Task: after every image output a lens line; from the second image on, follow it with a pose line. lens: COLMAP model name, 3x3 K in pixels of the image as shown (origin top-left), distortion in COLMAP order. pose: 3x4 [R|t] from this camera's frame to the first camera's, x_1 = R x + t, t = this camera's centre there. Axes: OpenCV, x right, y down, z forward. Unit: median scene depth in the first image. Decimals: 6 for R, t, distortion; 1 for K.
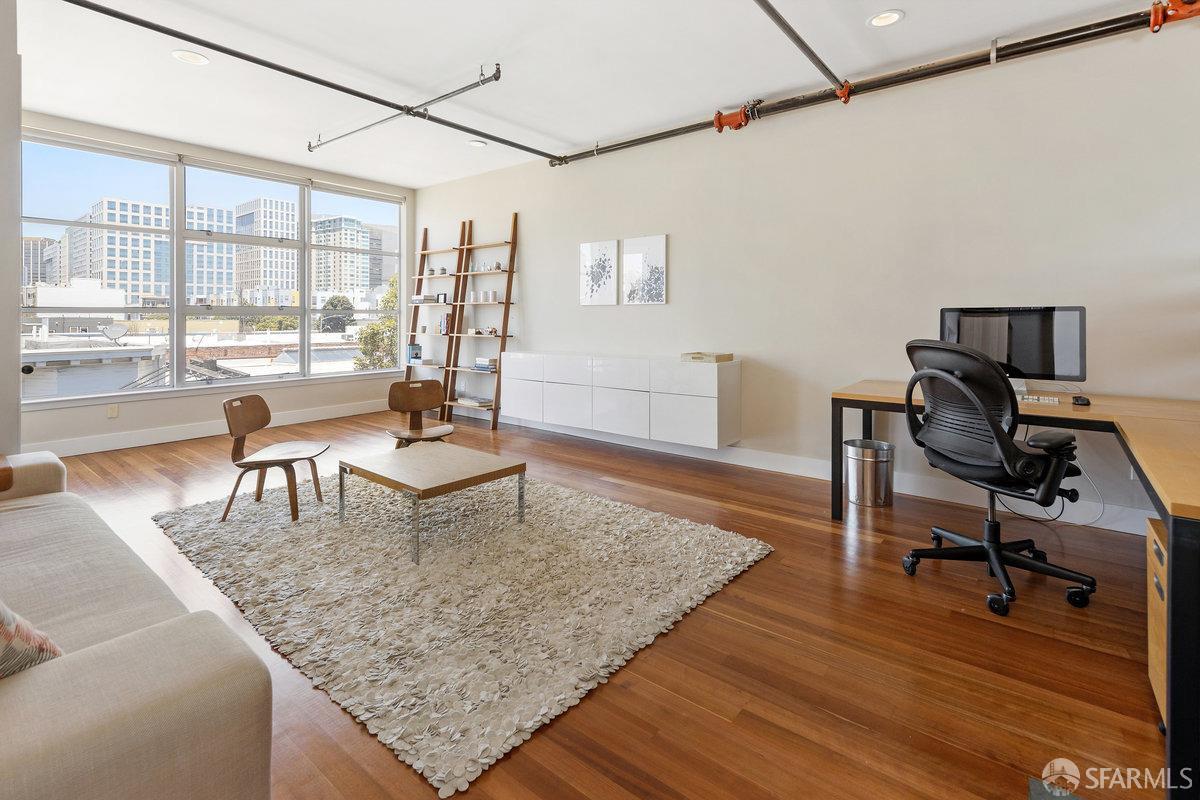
lens RADIAL K [[556.3, 0, 602.3], [0, 556.3, 317.4], [0, 0, 1]] dist [0.002475, -0.000133]
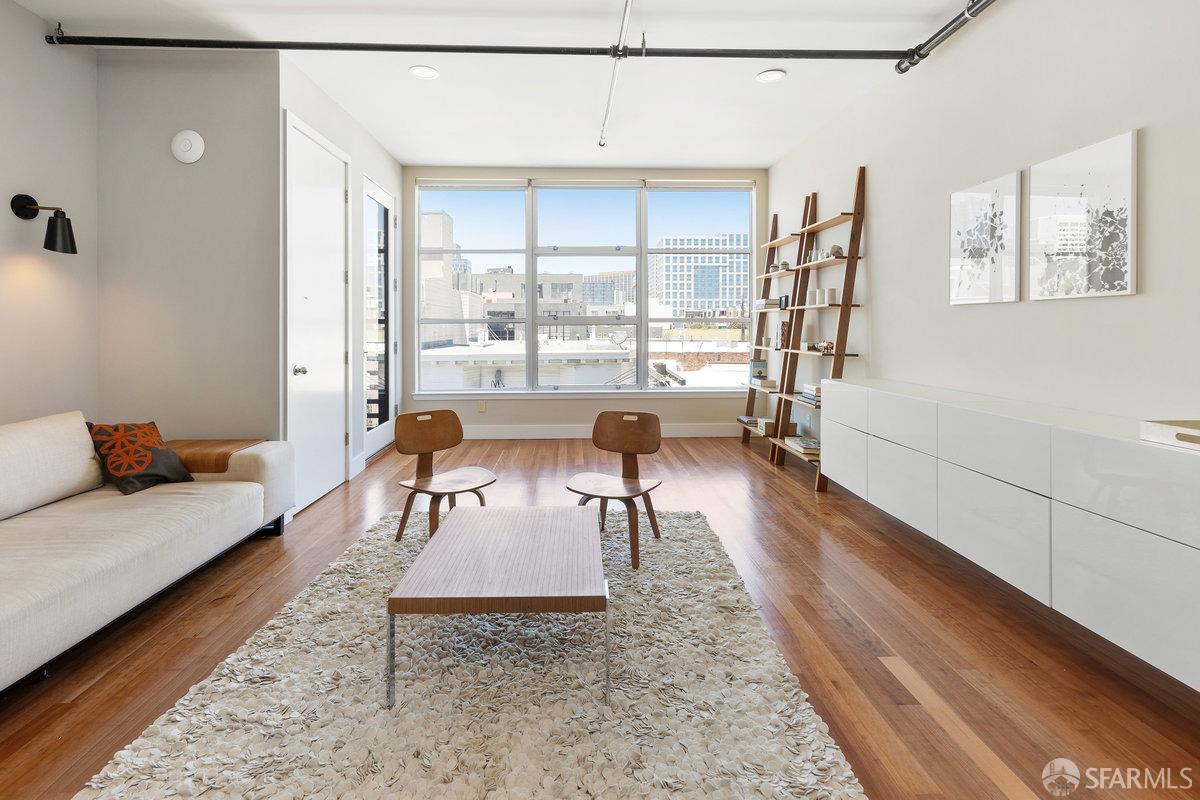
lens RADIAL K [[556.4, 0, 587.8], [0, 556.4, 329.0], [0, 0, 1]] dist [0.004422, 0.000269]
pose [[0.646084, 0.002163, -0.763263, 0.137631], [0.001103, 0.999992, 0.003767, -0.000190], [0.763265, -0.003275, 0.646077, 0.330740]]
